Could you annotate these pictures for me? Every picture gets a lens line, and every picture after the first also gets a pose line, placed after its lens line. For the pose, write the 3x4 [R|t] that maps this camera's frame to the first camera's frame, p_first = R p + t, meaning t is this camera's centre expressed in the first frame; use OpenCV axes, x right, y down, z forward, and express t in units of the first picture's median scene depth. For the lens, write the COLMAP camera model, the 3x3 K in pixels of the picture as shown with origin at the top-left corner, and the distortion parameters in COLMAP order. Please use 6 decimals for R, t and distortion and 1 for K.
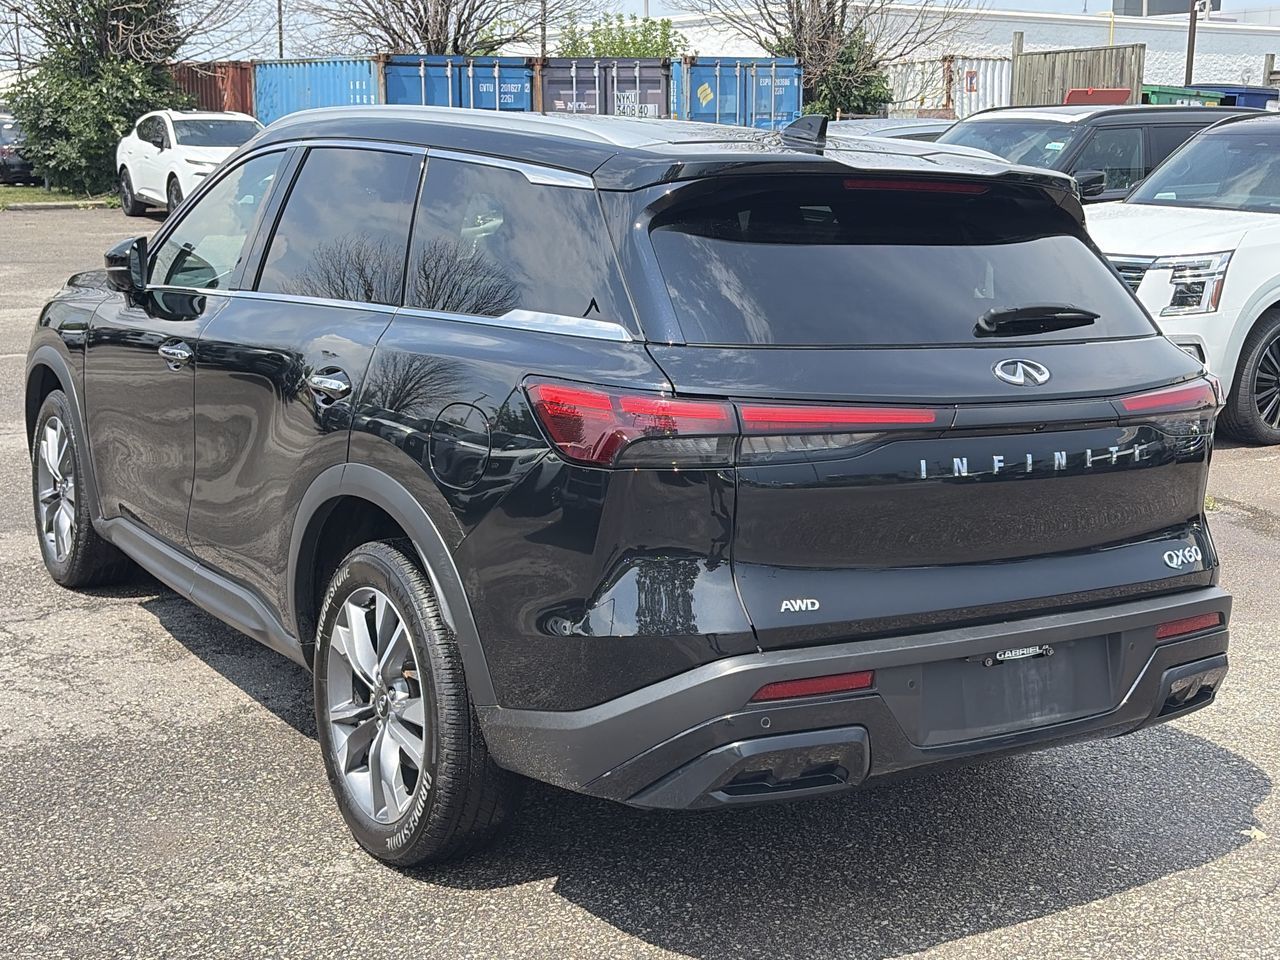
lens RADIAL K [[1633.8, 0, 660.6], [0, 1633.8, 482.0], [0, 0, 1]] dist [0.244213, -0.924900]
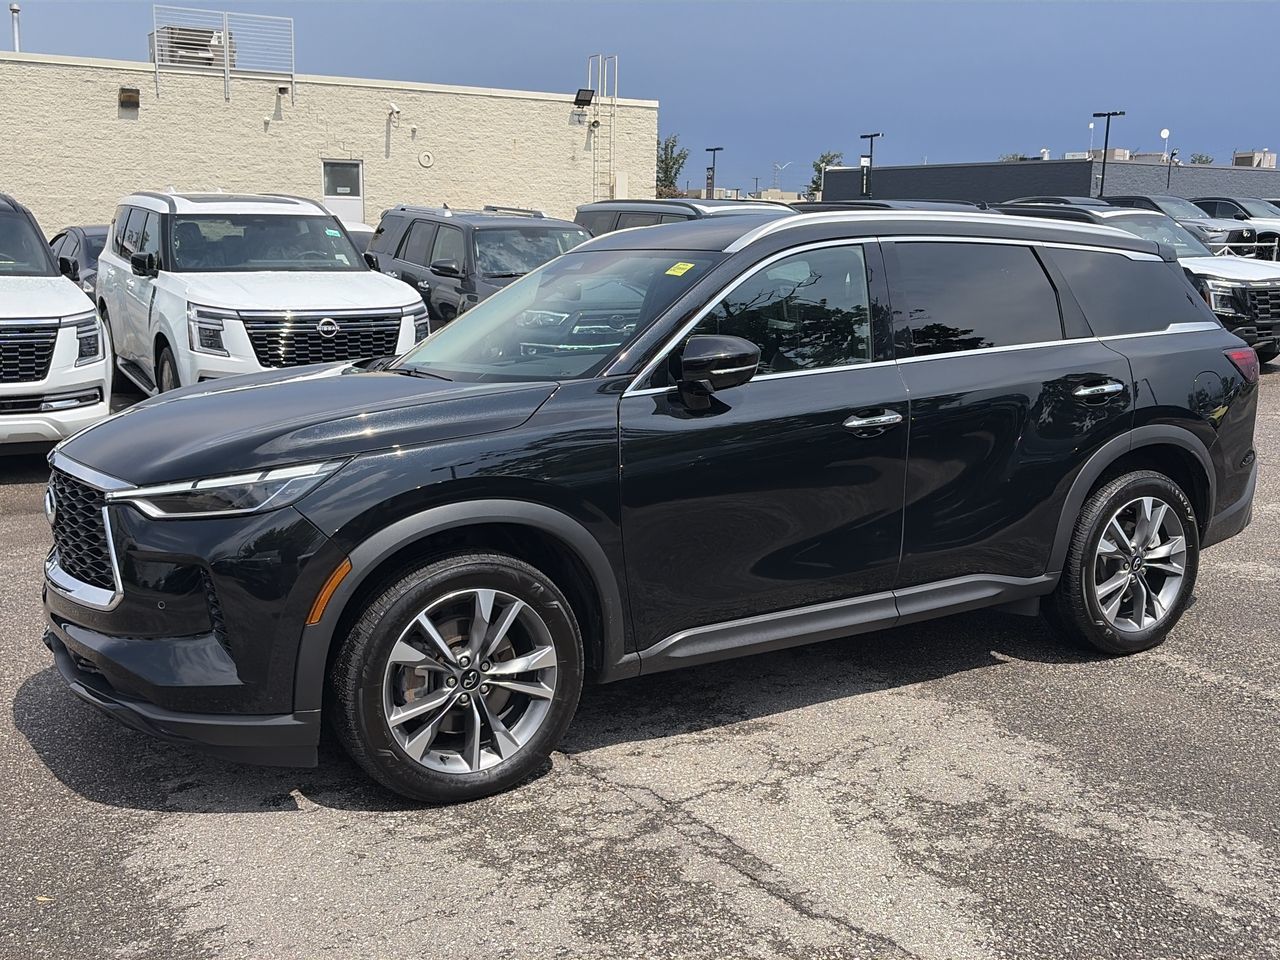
lens RADIAL K [[1310.9, 0, 642.0], [0, 1310.9, 483.8], [0, 0, 1]] dist [0.103393, -0.269703]
pose [[0.041624, -0.195290, 0.979862, -0.236559], [0.184634, 0.965325, 0.184549, -0.045990], [-0.981925, 0.173234, 0.076238, 0.214238]]
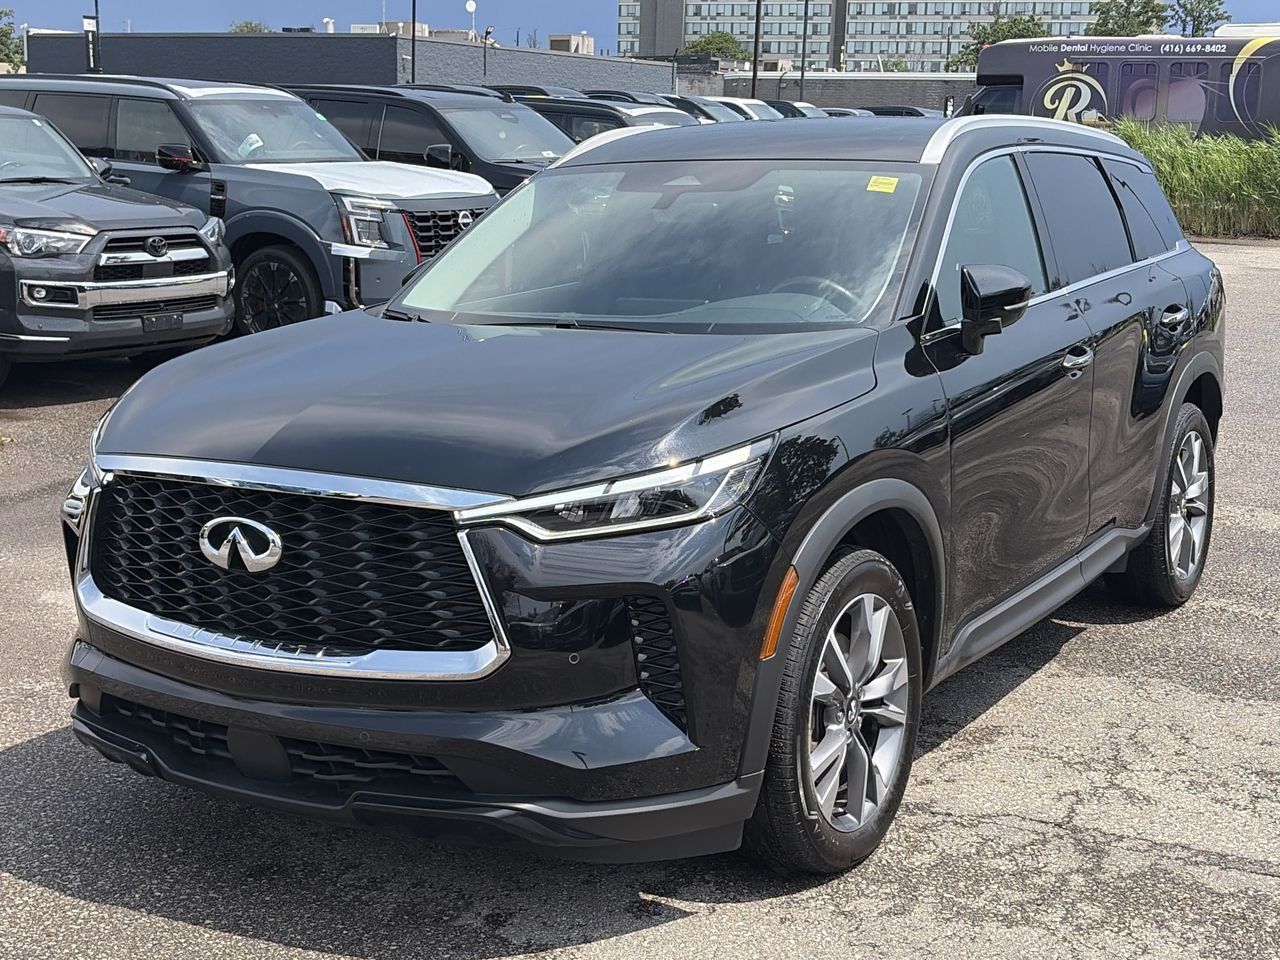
lens RADIAL K [[1739.3, 0, 644.0], [0, 1739.3, 485.7], [0, 0, 1]] dist [0.182337, -0.665690]
pose [[-0.435964, -0.192544, 0.879126, -0.219927], [0.148195, 0.948151, 0.281153, -0.066996], [-0.887679, 0.252855, -0.384826, 0.324228]]
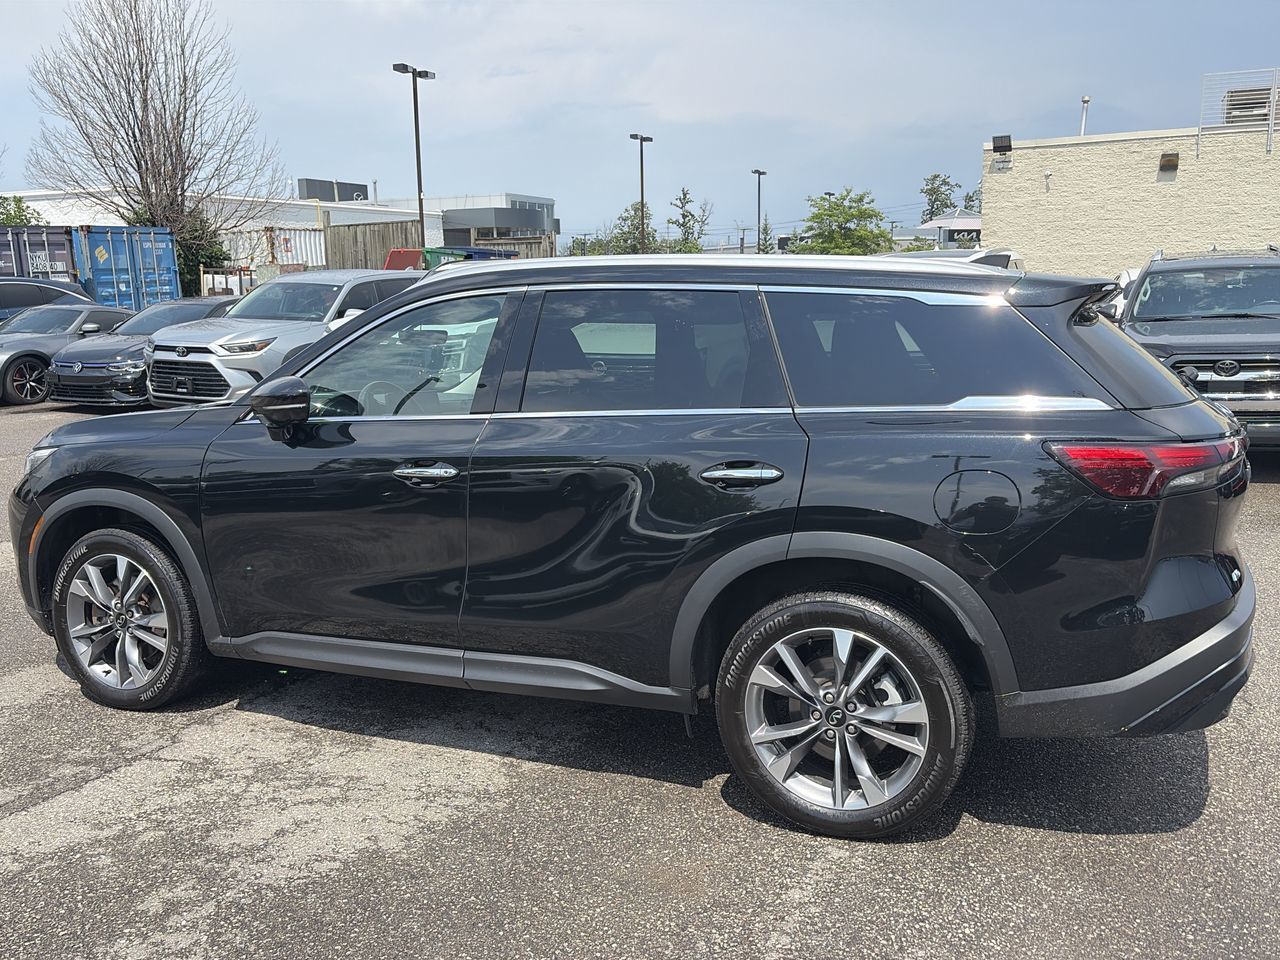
lens RADIAL K [[1106.1, 0, 644.1], [0, 1106.1, 483.0], [0, 0, 1]] dist [0.019011, 0.002357]
pose [[0.835977, -0.120911, 0.535279, -0.112640], [0.135182, 0.990740, 0.012670, -0.011728], [-0.531854, 0.061768, 0.844581, 0.053418]]
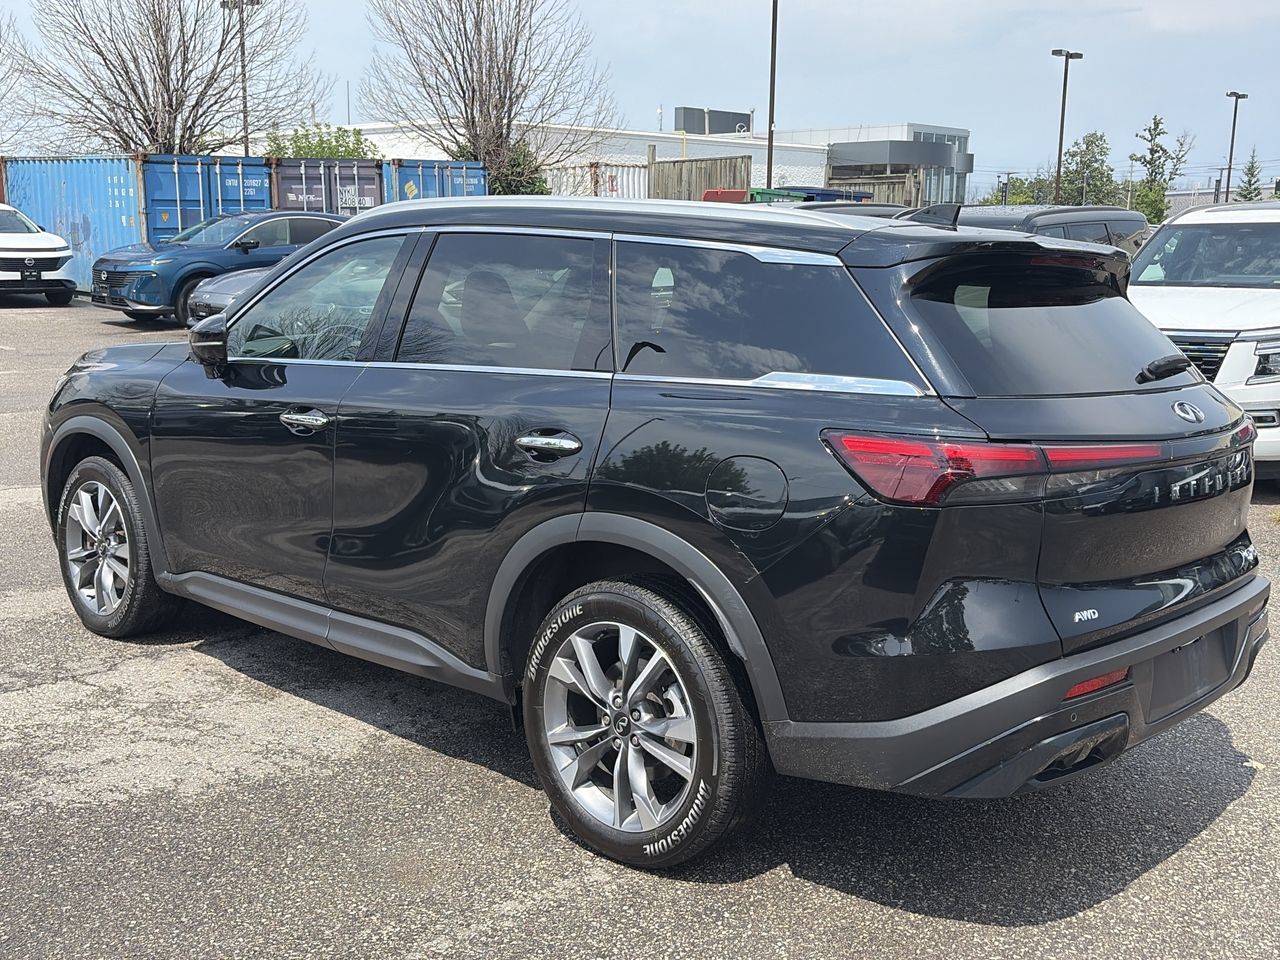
lens RADIAL K [[1310.9, 0, 642.0], [0, 1310.9, 483.8], [0, 0, 1]] dist [0.103393, -0.269703]
pose [[0.969339, -0.045967, 0.241388, -0.056354], [0.048983, 0.998778, -0.006505, -0.003616], [-0.240794, 0.018130, 0.970407, 0.019270]]
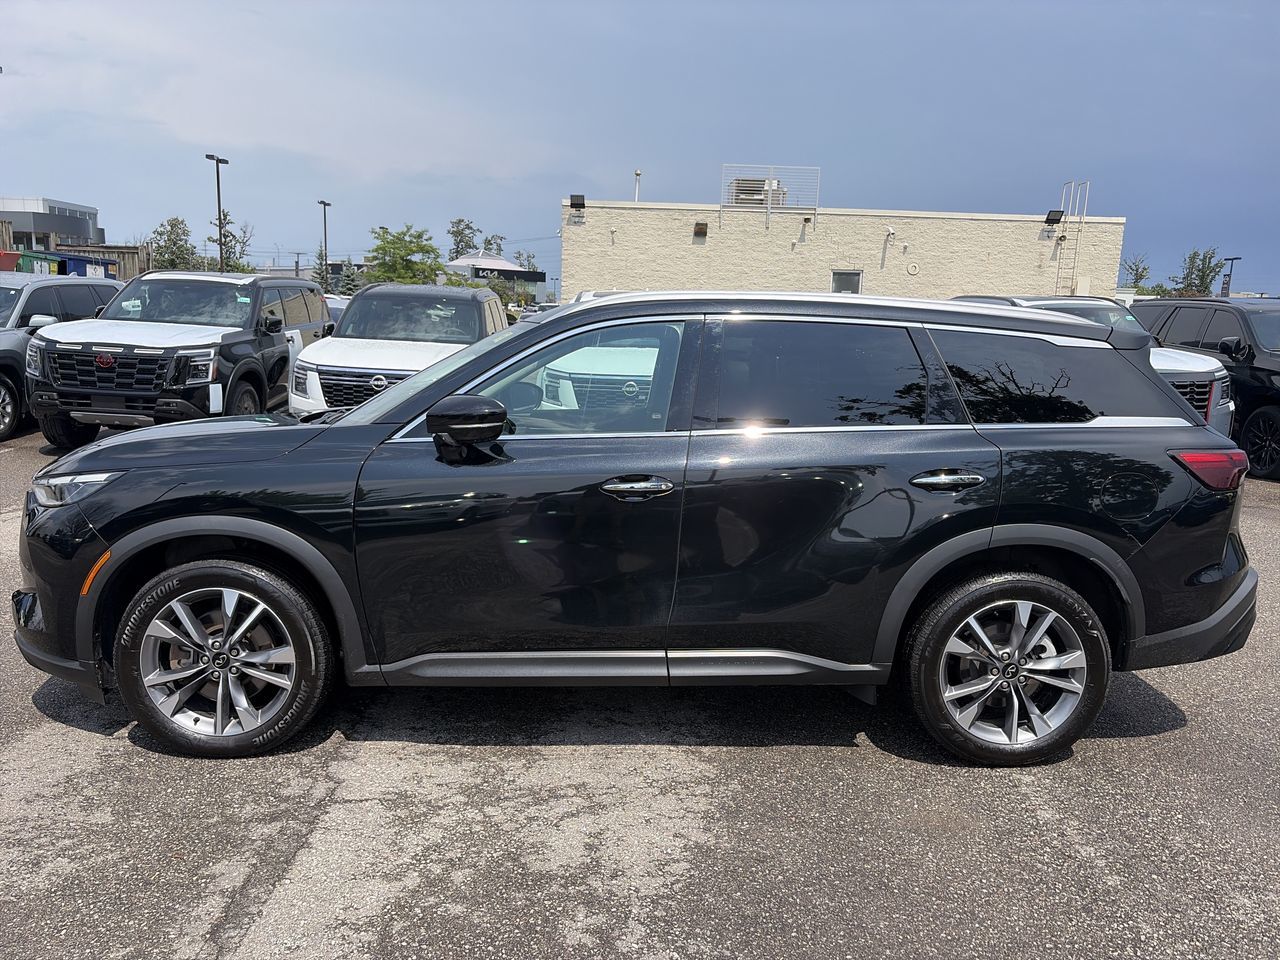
lens RADIAL K [[973.0, 0, 640.0], [0, 973.0, 480.0], [0, 0, 1]] dist [0.013654, 0.003491]
pose [[0.520048, -0.136034, 0.843235, -0.174230], [0.144893, 0.986978, 0.069864, -0.025828], [-0.841758, 0.085846, 0.532986, 0.121032]]
